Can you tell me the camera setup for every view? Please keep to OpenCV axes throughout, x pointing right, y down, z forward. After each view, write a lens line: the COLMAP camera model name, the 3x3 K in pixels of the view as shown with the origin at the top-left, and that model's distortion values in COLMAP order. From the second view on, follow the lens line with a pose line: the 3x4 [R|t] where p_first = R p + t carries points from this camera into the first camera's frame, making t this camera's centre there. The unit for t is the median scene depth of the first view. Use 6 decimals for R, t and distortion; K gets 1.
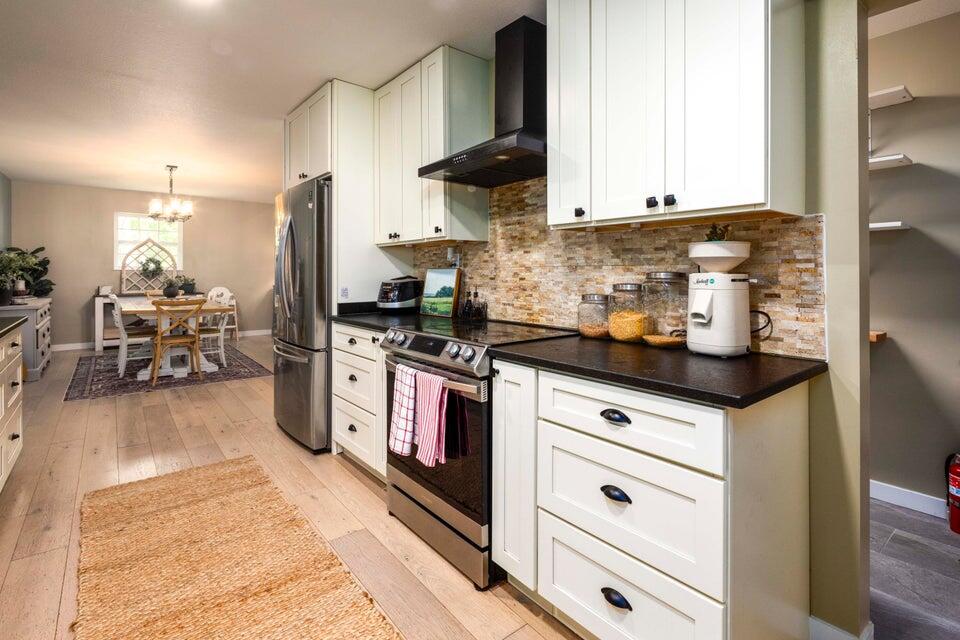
lens RADIAL K [[462.6, 0, 483.9], [0, 462.6, 272.7], [0, 0, 1]] dist [0.002669, -0.003514]
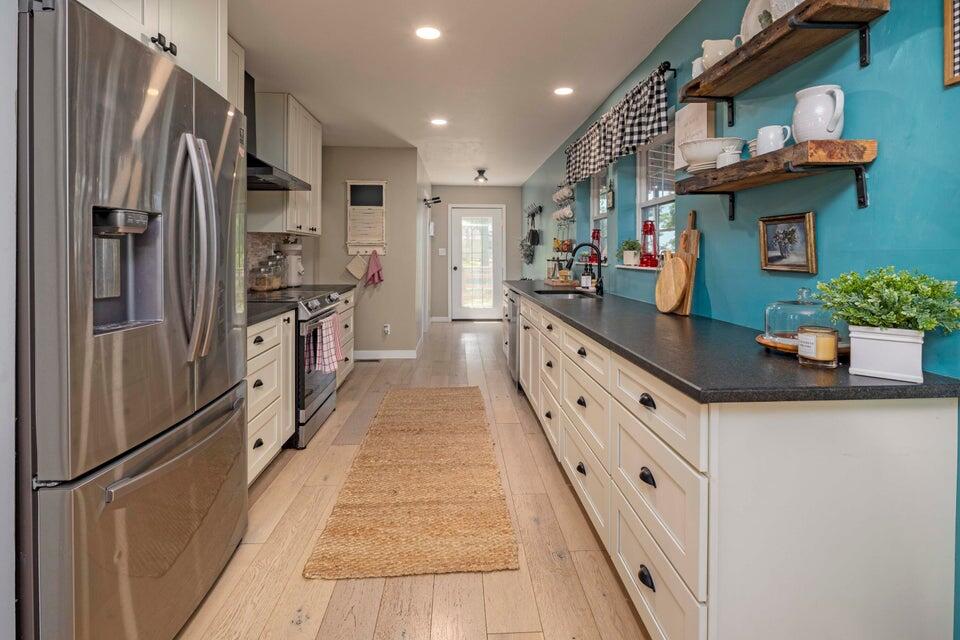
lens RADIAL K [[462.6, 0, 487.0], [0, 462.6, 253.5], [0, 0, 1]] dist [0.002669, -0.003514]
pose [[-0.815890, -0.002474, 0.578202, -1.165266], [-0.002977, 0.999996, 0.000079, -0.009624], [-0.578200, -0.001657, -0.815893, 1.522465]]
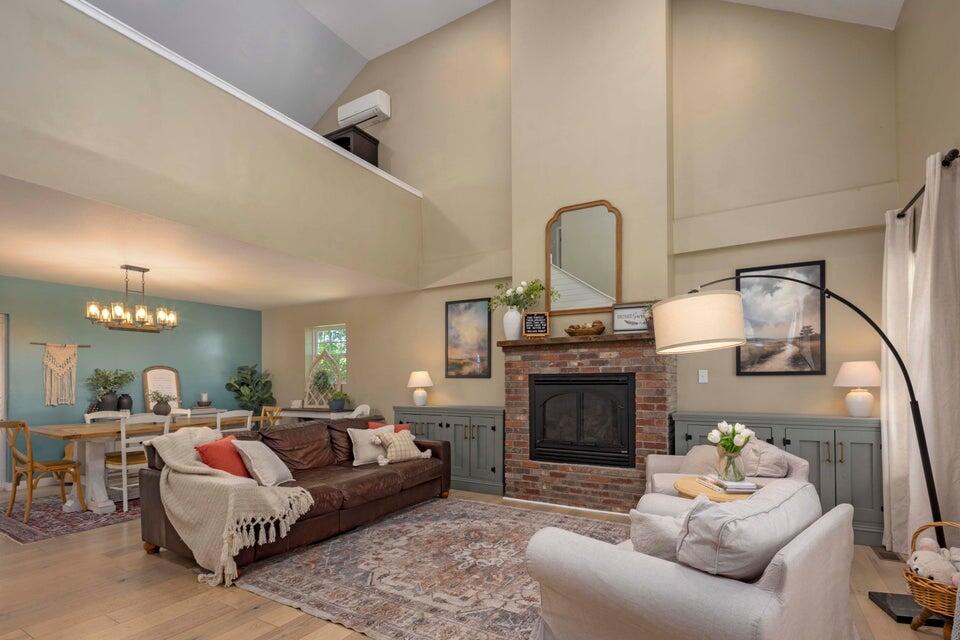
lens RADIAL K [[462.6, 0, 485.7], [0, 462.6, 382.0], [0, 0, 1]] dist [0.002669, -0.003514]
pose [[0.350708, -0.004447, -0.936474, 0.790082], [0.000378, 0.999989, -0.004607, -0.013661], [0.936485, 0.001262, 0.350706, 2.788498]]
